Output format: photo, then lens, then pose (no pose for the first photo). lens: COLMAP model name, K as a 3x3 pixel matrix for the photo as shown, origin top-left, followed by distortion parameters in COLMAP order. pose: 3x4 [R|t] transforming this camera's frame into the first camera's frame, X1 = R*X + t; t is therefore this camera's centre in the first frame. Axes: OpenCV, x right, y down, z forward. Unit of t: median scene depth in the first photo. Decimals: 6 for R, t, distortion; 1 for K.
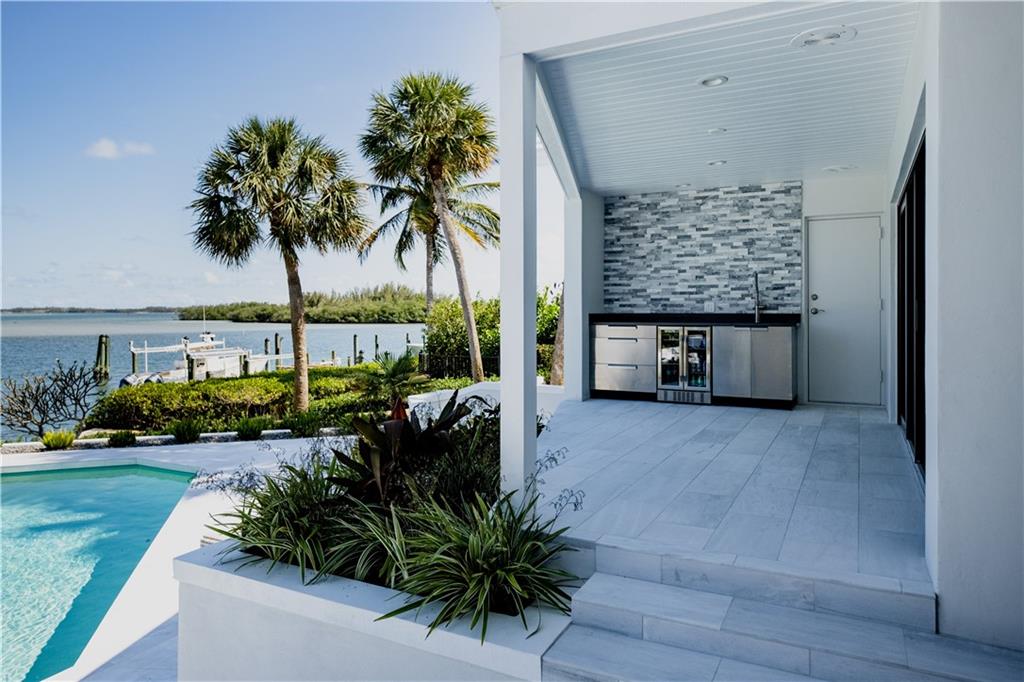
lens RADIAL K [[684.3, 0, 511.1], [0, 684.3, 334.5], [0, 0, 1]] dist [0.005137, 0.001212]
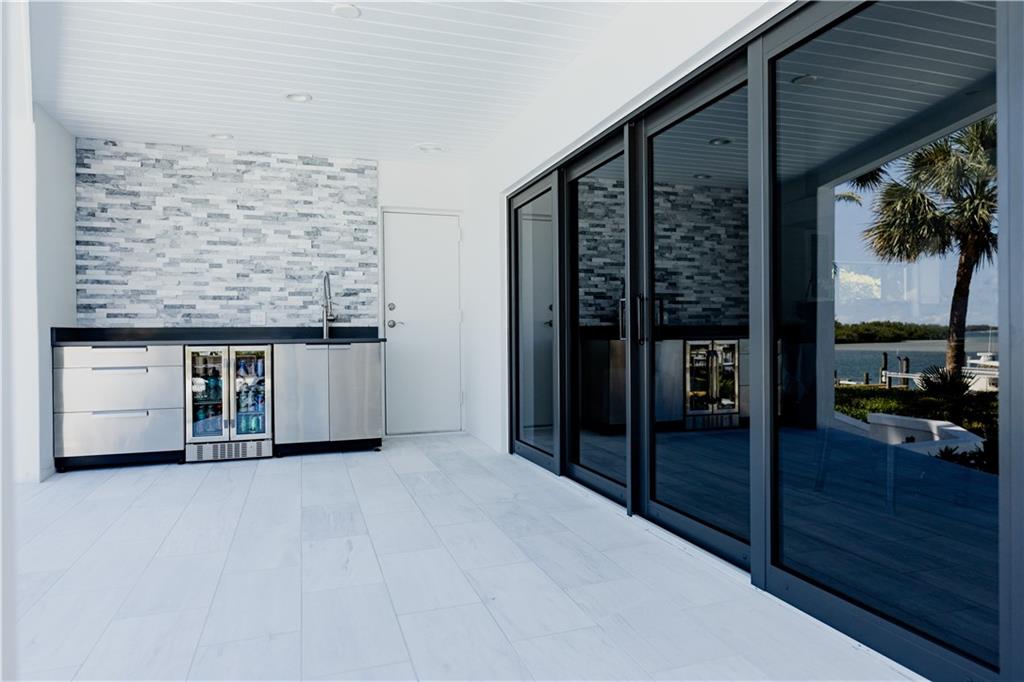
lens RADIAL K [[633.1, 0, 512.4], [0, 633.1, 336.2], [0, 0, 1]] dist [0.004345, 0.001528]
pose [[0.703521, -0.009266, 0.710614, 0.007241], [0.030989, 0.999364, -0.017649, -0.001435], [-0.709999, 0.034438, 0.703360, 0.351520]]
